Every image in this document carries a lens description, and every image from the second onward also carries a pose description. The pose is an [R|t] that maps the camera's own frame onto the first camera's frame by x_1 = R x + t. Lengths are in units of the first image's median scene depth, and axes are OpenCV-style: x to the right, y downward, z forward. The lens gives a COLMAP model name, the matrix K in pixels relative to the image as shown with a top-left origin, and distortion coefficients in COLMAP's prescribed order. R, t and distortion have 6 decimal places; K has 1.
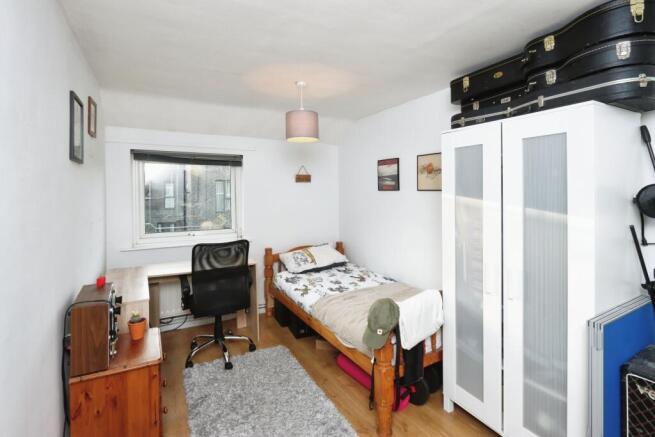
lens RADIAL K [[316.2, 0, 325.5], [0, 316.2, 194.6], [0, 0, 1]] dist [-0.002498, -0.000481]
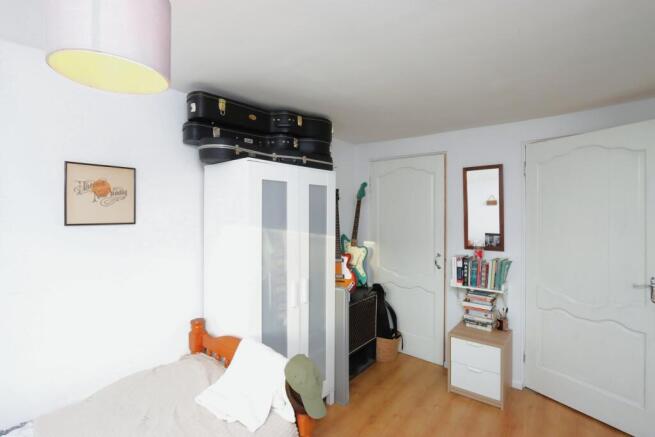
lens RADIAL K [[316.2, 0, 326.2], [0, 316.2, 212.9], [0, 0, 1]] dist [-0.002498, -0.000481]
pose [[-0.371613, 0.012767, 0.928300, -0.573428], [0.018516, 0.999808, -0.006338, -0.033421], [-0.928203, 0.014833, -0.371778, 1.186044]]
